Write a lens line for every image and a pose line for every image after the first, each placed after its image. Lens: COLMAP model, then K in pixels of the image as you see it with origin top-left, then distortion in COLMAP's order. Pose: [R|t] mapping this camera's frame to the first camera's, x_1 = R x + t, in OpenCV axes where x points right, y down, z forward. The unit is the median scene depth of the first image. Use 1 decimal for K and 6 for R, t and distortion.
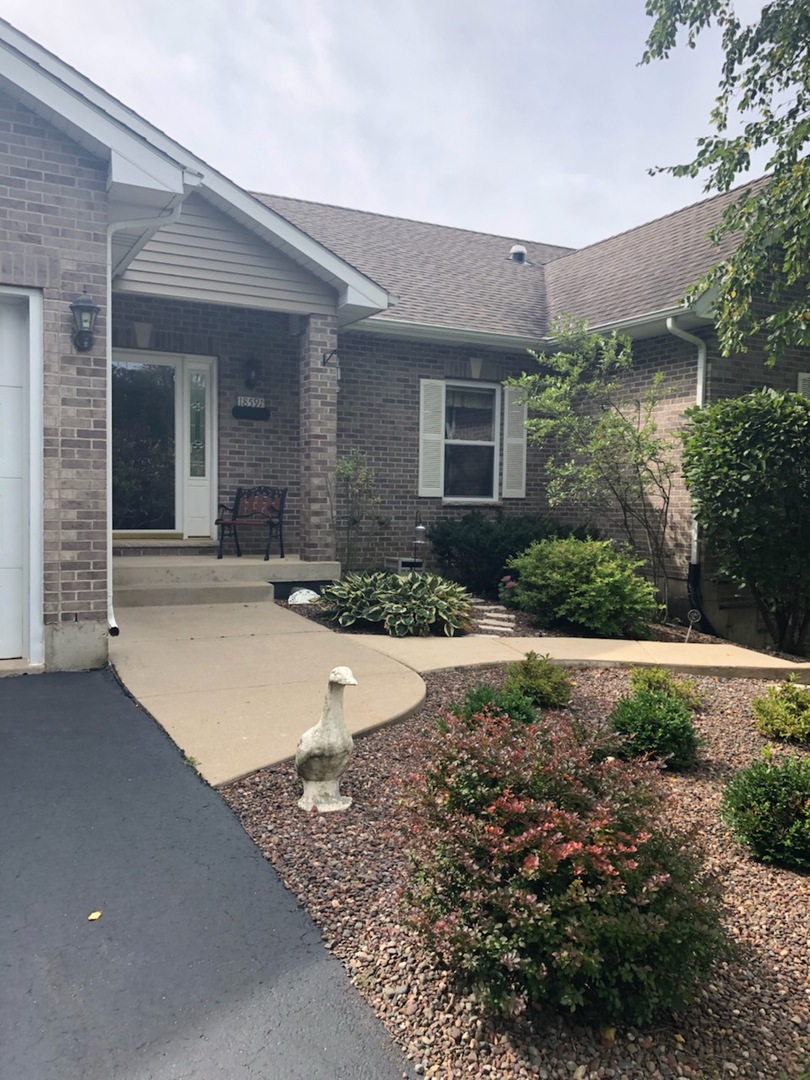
lens RADIAL K [[875.7, 0, 405.0], [0, 875.7, 540.0], [0, 0, 1]] dist [-0.037431, 0.062567]
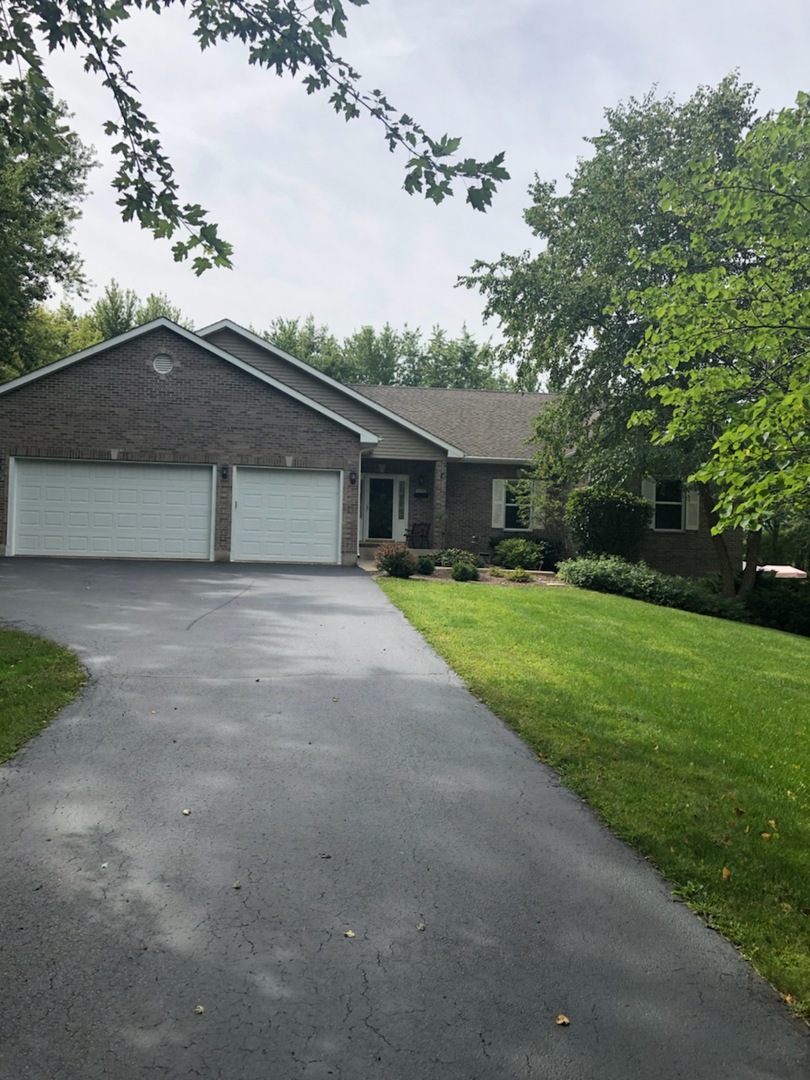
lens RADIAL K [[875.7, 0, 405.0], [0, 875.7, 540.0], [0, 0, 1]] dist [-0.037431, 0.062567]
pose [[0.936676, 0.001040, -0.350195, 0.787751], [-0.025672, 0.997509, -0.065702, 0.184012], [0.349254, 0.070531, 0.934370, -1.652673]]
